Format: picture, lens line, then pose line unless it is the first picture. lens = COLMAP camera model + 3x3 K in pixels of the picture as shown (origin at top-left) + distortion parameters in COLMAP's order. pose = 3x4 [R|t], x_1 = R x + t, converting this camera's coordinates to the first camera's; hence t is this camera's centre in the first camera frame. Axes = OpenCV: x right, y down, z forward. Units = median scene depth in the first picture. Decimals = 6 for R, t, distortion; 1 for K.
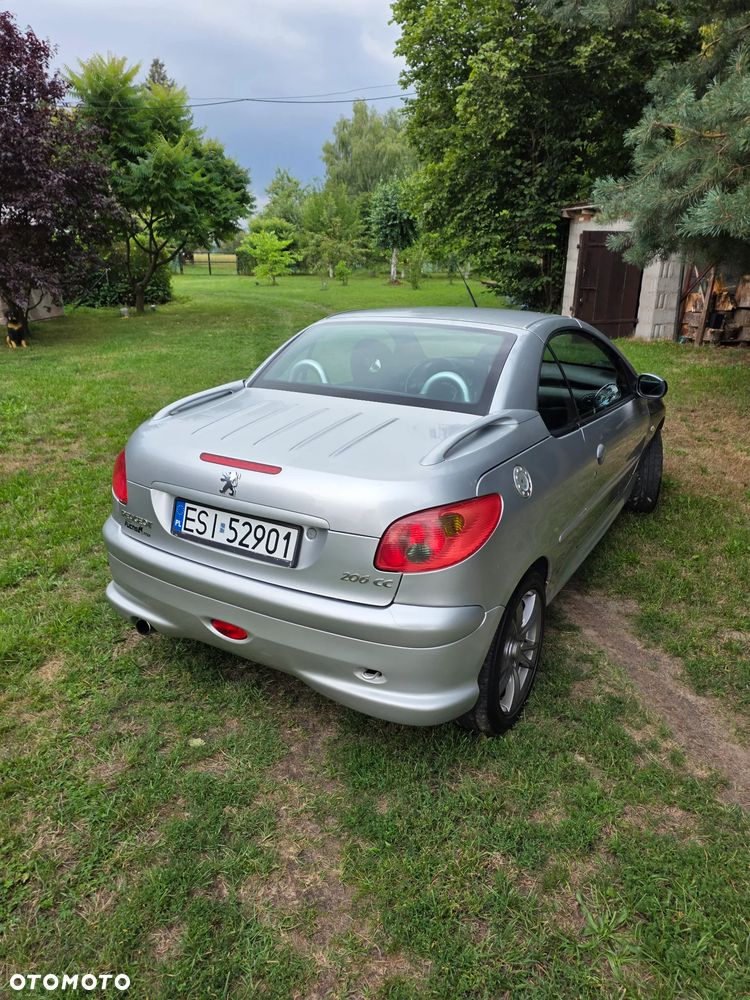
lens RADIAL K [[674.7, 0, 379.5], [0, 674.7, 486.6], [0, 0, 1]] dist [0.054768, -0.033522]
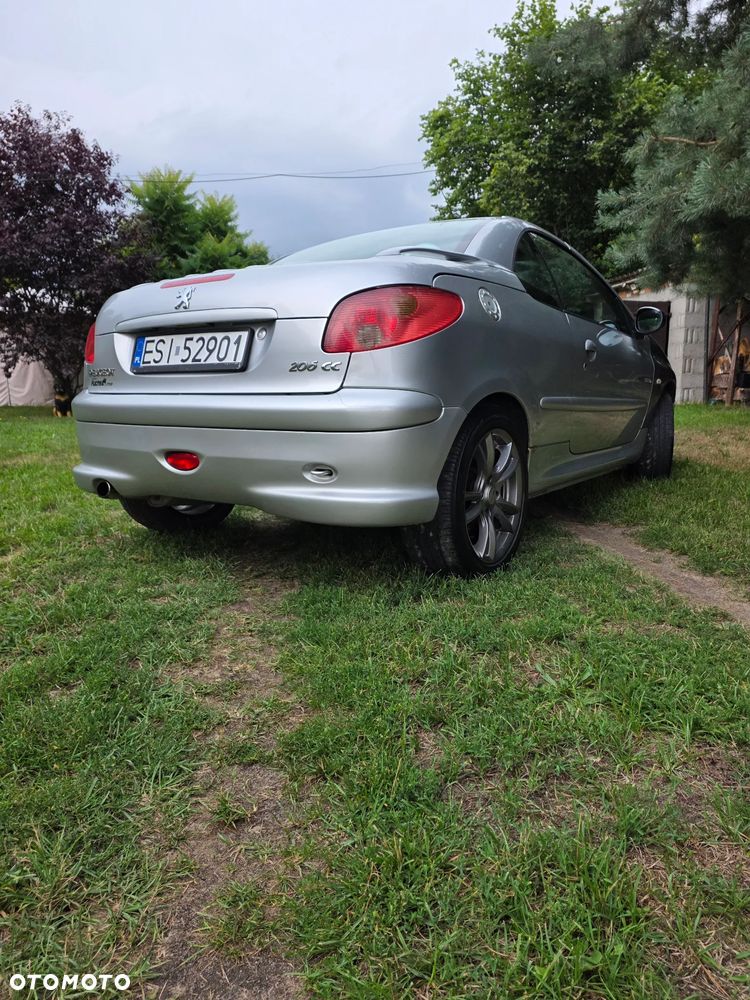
lens RADIAL K [[674.7, 0, 390.4], [0, 674.7, 490.1], [0, 0, 1]] dist [0.054768, -0.033522]
pose [[0.998690, -0.008215, -0.050510, 0.022721], [-0.000468, 0.985525, -0.169532, 0.080036], [0.051172, 0.169333, 0.984230, 0.017094]]
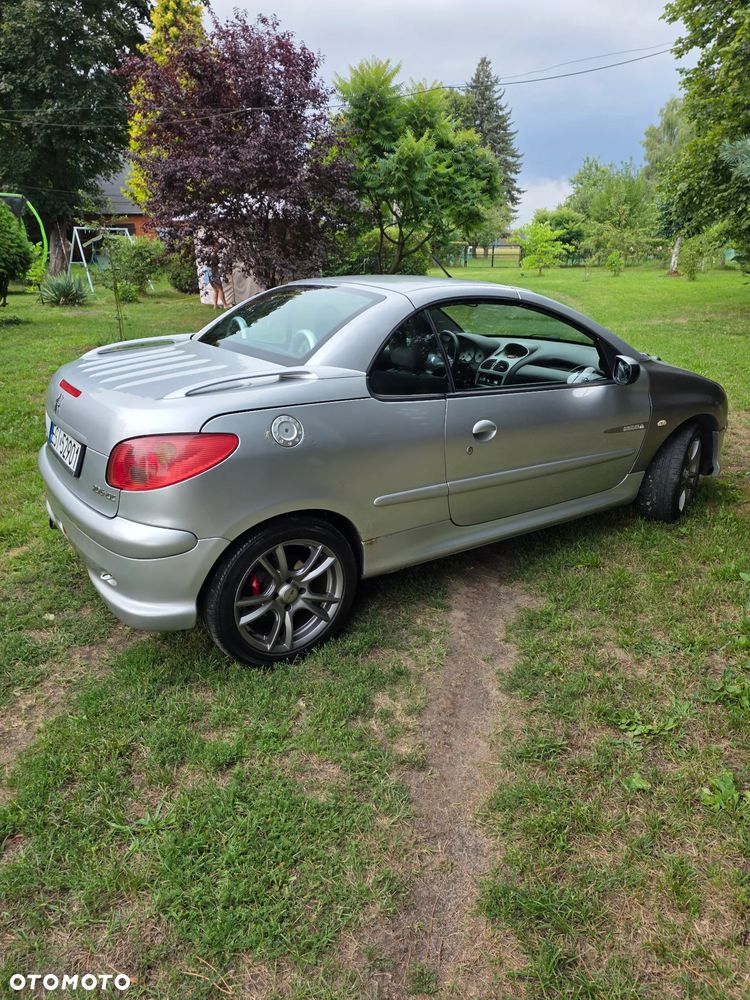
lens RADIAL K [[674.7, 0, 385.1], [0, 674.7, 489.8], [0, 0, 1]] dist [0.054768, -0.033522]
pose [[0.911333, 0.136123, -0.388514, 0.147400], [-0.131672, 0.990557, 0.038197, 0.004433], [0.390045, 0.016347, 0.920651, 0.019996]]
